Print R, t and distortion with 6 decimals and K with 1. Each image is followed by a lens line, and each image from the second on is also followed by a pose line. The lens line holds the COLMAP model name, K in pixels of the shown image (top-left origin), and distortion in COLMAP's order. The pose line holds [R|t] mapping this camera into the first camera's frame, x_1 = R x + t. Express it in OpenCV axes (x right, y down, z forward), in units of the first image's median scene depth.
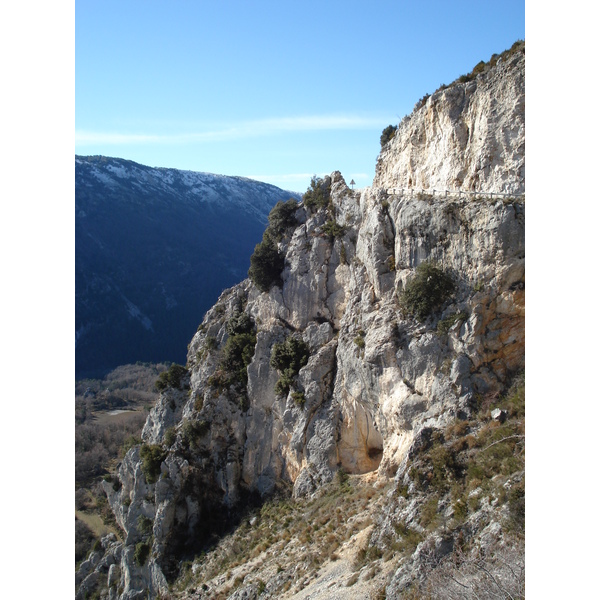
lens RADIAL K [[681.4, 0, 299.3], [0, 681.4, 298.6], [0, 0, 1]] dist [-0.093951, 0.000000]
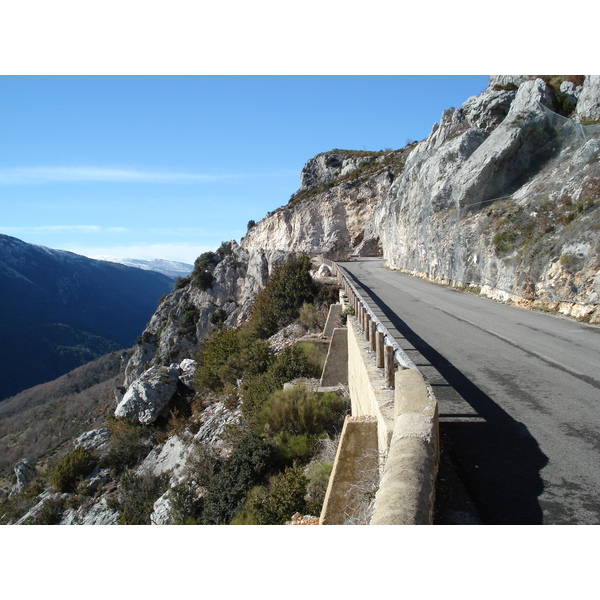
lens RADIAL K [[681.4, 0, 301.9], [0, 681.4, 301.6], [0, 0, 1]] dist [-0.093951, 0.000000]
pose [[0.925814, -0.015004, 0.377681, -0.649083], [0.043105, 0.996884, -0.066062, 0.203894], [-0.375513, 0.077441, 0.923576, -1.322409]]
